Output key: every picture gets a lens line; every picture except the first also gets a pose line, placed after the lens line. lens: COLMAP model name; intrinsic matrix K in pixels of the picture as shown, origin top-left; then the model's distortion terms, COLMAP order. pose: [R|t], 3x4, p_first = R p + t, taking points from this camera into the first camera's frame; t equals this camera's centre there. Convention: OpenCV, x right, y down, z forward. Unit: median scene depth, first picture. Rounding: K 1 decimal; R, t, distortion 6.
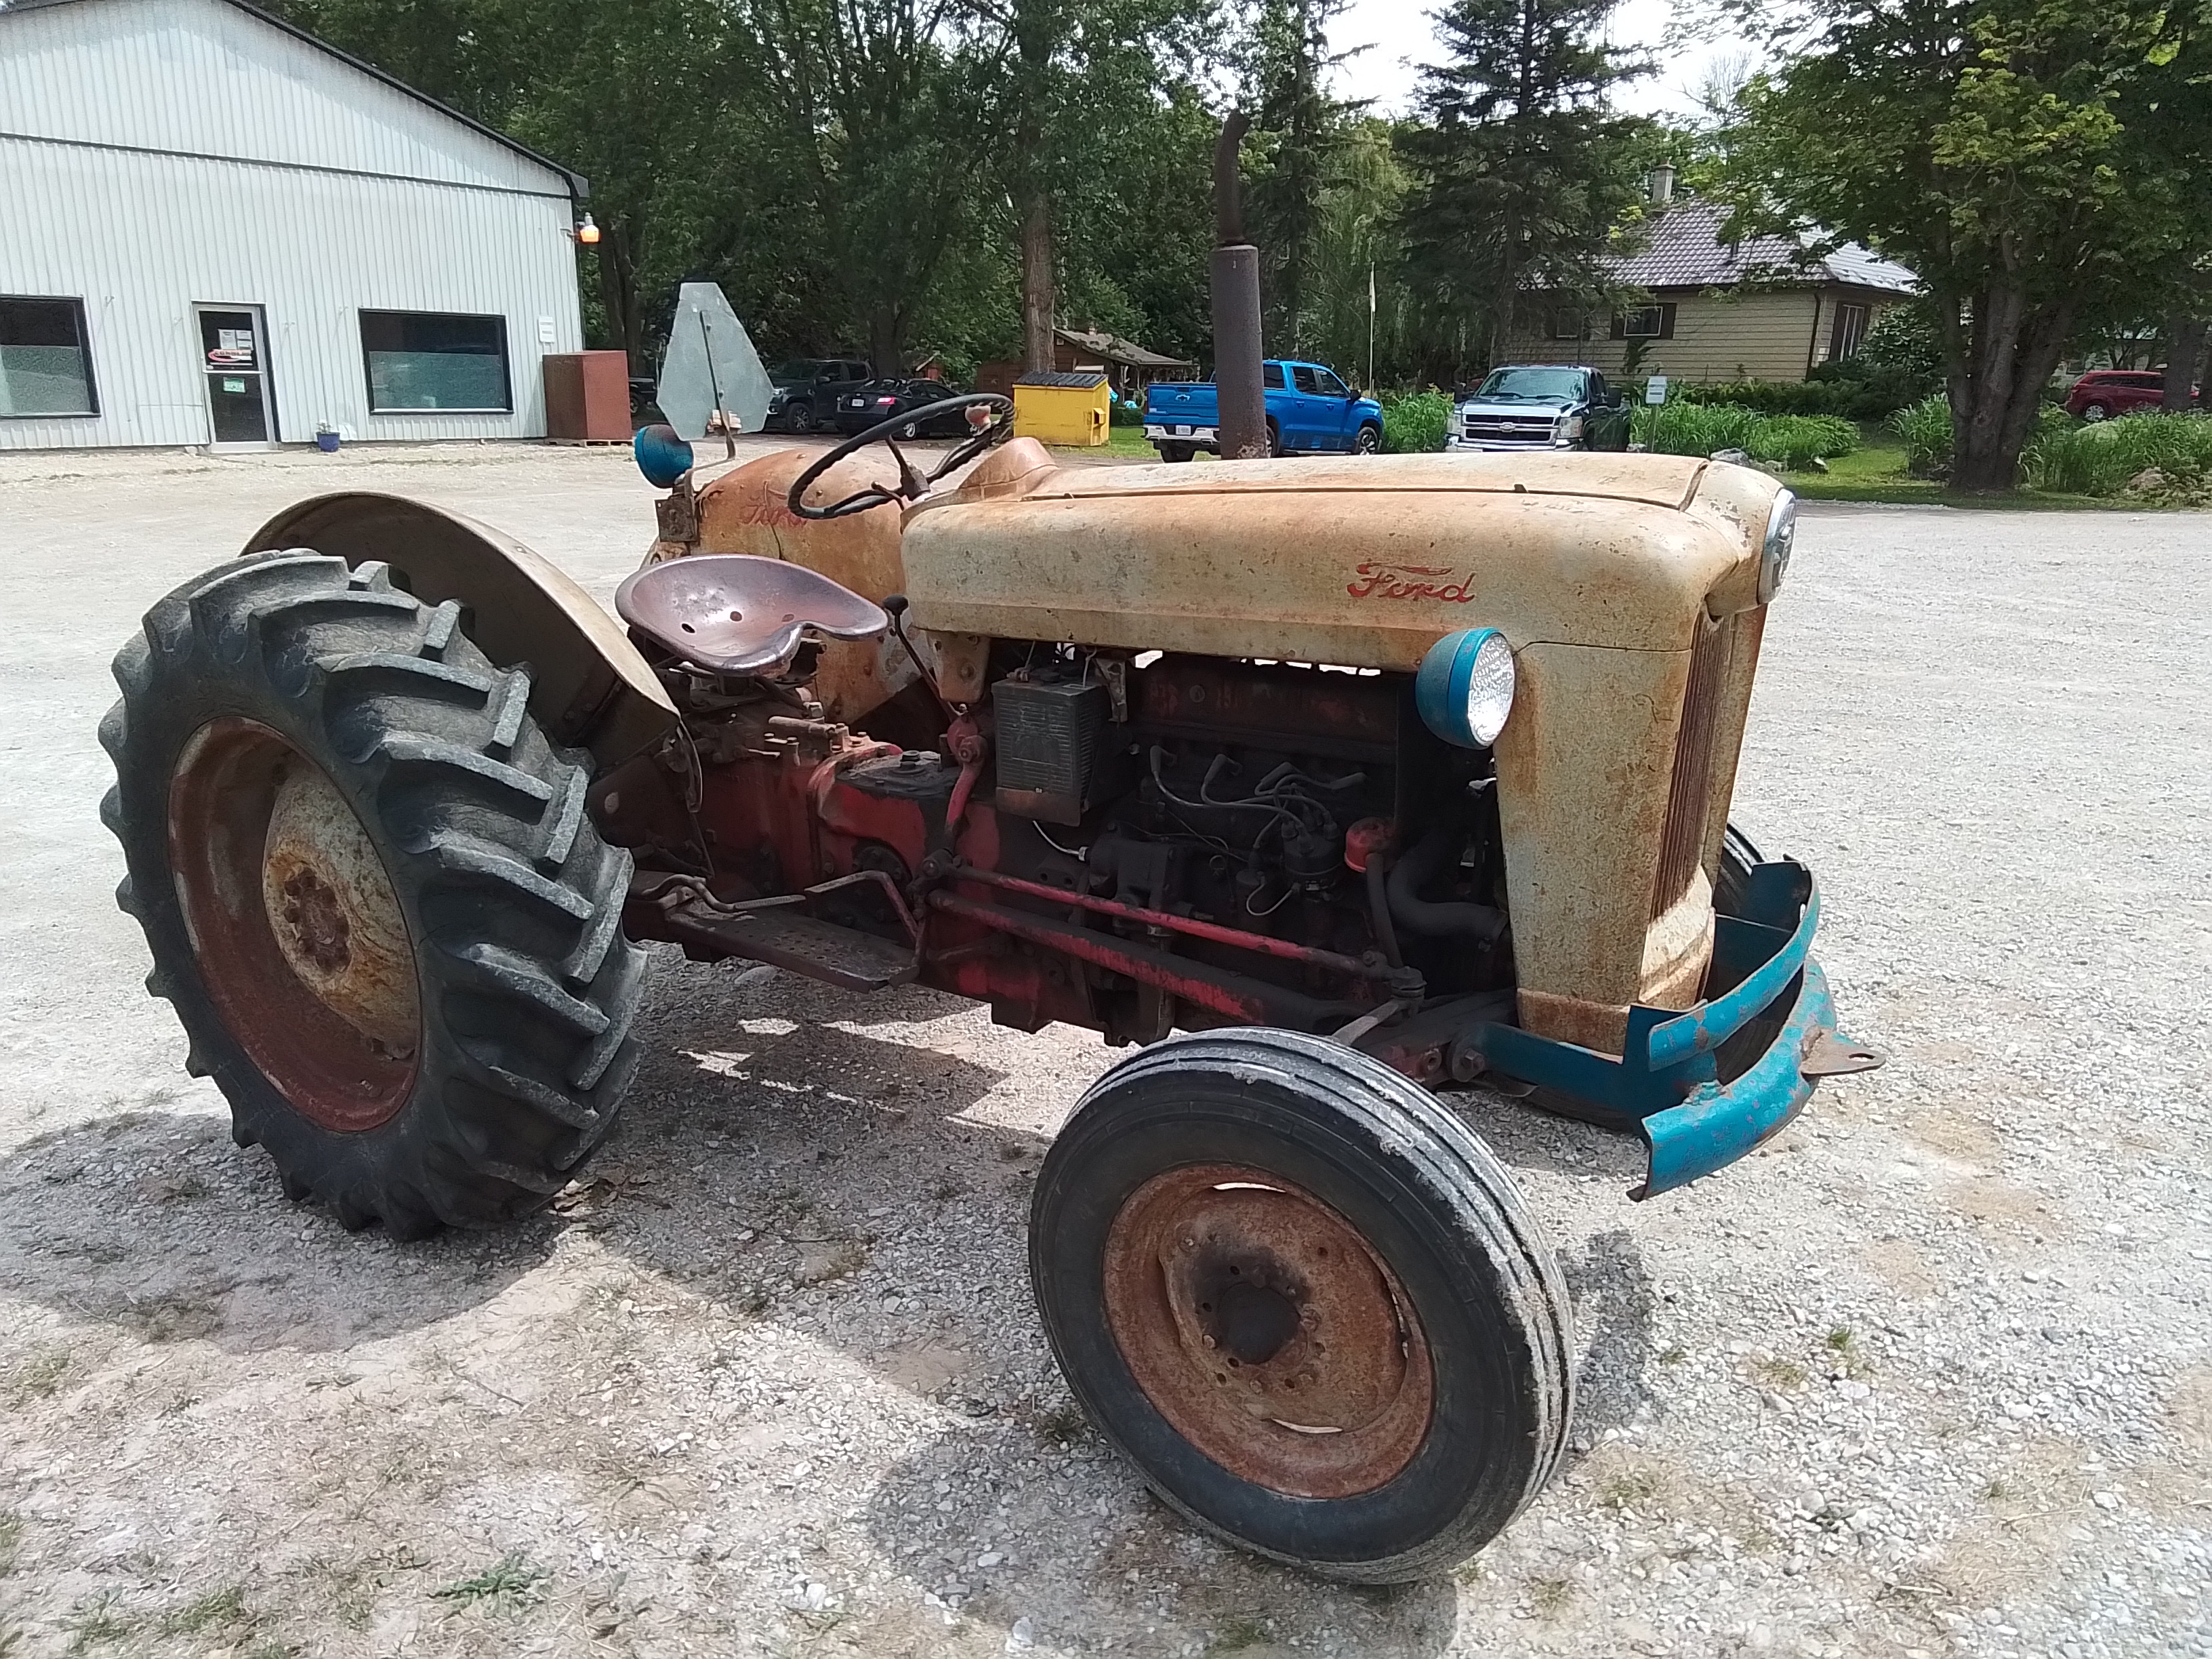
lens RADIAL K [[1542.6, 0, 1112.2], [0, 1542.6, 835.1], [0, 0, 1]] dist [0.044275, -0.053413]
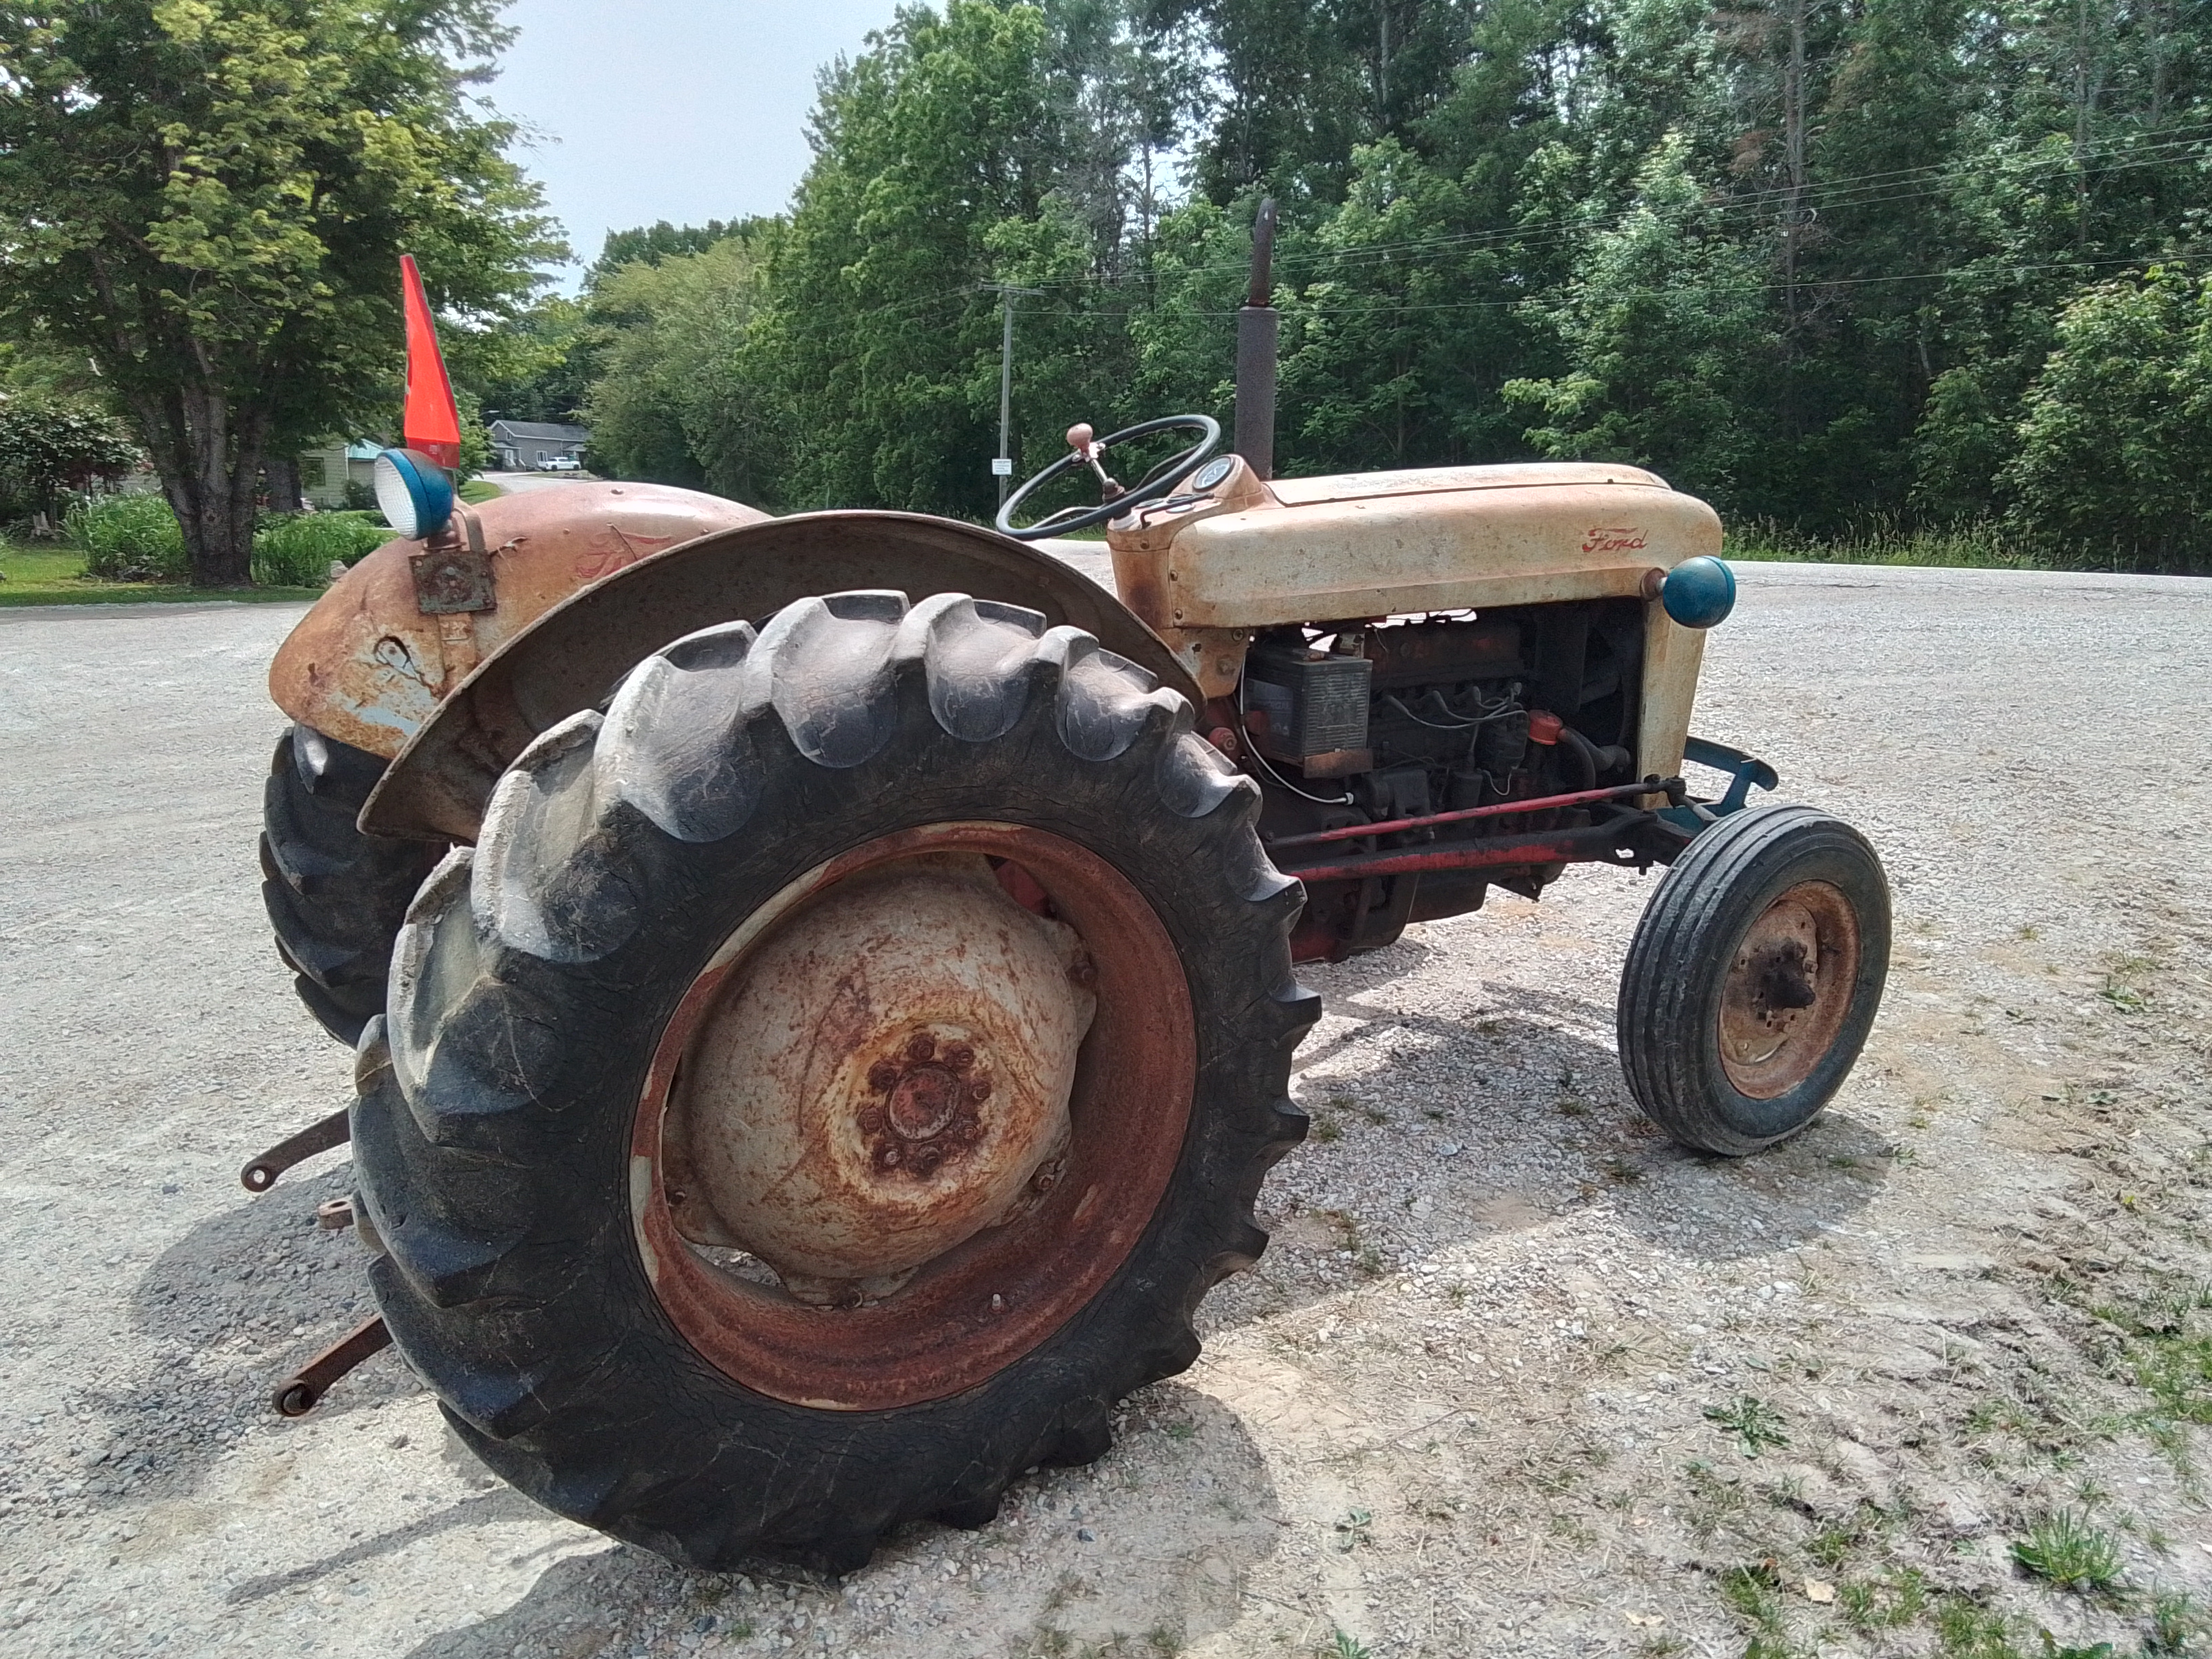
lens RADIAL K [[1542.6, 0, 1117.4], [0, 1542.6, 831.7], [0, 0, 1]] dist [0.044275, -0.053413]
pose [[0.414640, -0.191783, 0.889547, -0.123816], [0.252541, 0.963393, 0.089988, -0.012322], [-0.874241, 0.187334, 0.447894, 0.066696]]
